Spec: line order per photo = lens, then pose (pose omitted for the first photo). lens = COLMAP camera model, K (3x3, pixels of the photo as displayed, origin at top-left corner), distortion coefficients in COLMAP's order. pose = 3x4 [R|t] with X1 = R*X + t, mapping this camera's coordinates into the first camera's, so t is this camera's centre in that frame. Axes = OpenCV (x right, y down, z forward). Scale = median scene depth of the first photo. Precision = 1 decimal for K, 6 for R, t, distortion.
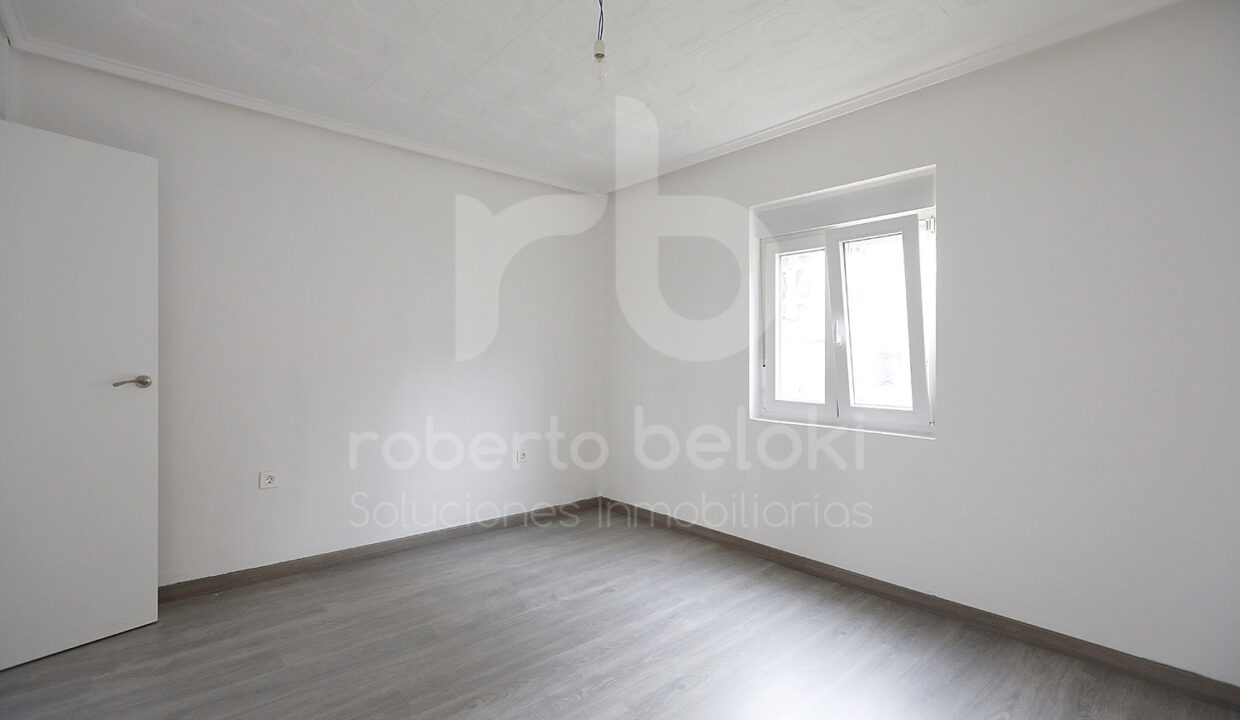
lens RADIAL K [[570.5, 0, 615.4], [0, 570.5, 361.7], [0, 0, 1]] dist [0.001650, 0.000912]
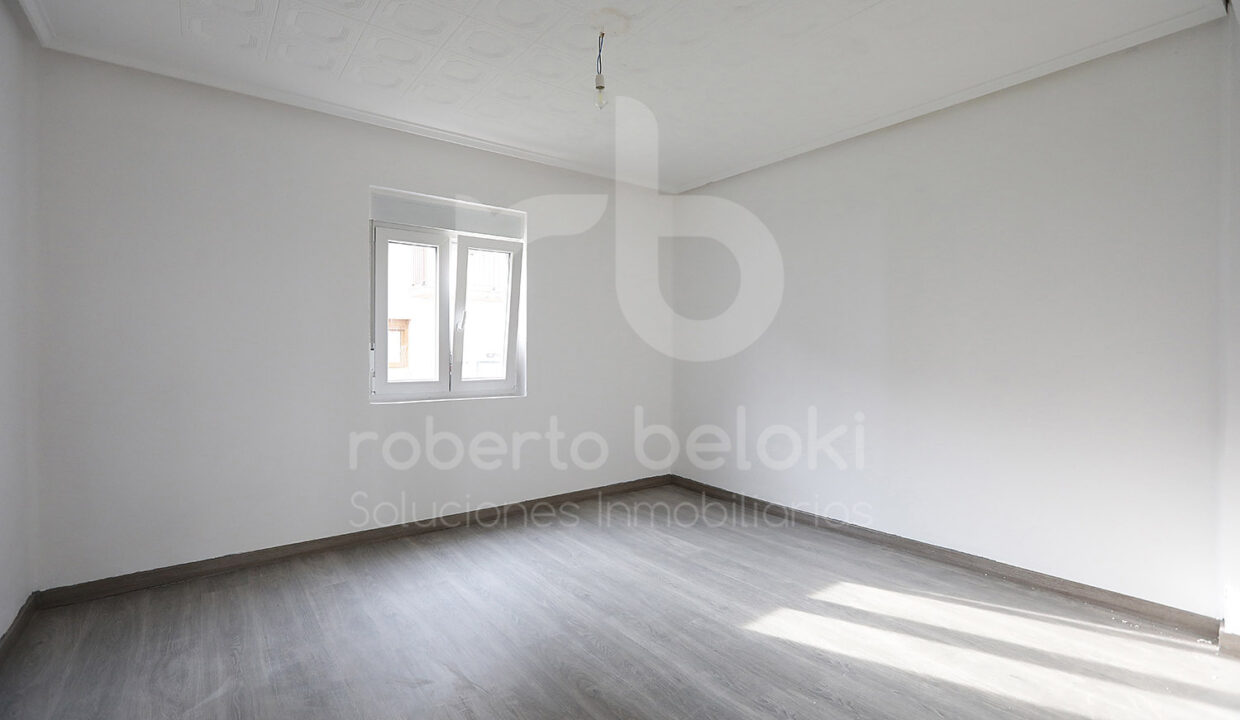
lens RADIAL K [[562.7, 0, 636.0], [0, 562.7, 352.1], [0, 0, 1]] dist [-0.001498, 0.000418]
pose [[0.027474, -0.017142, 0.999476, -0.817717], [0.001500, 0.999853, 0.017107, -0.005015], [-0.999621, 0.001030, 0.027496, 0.605240]]
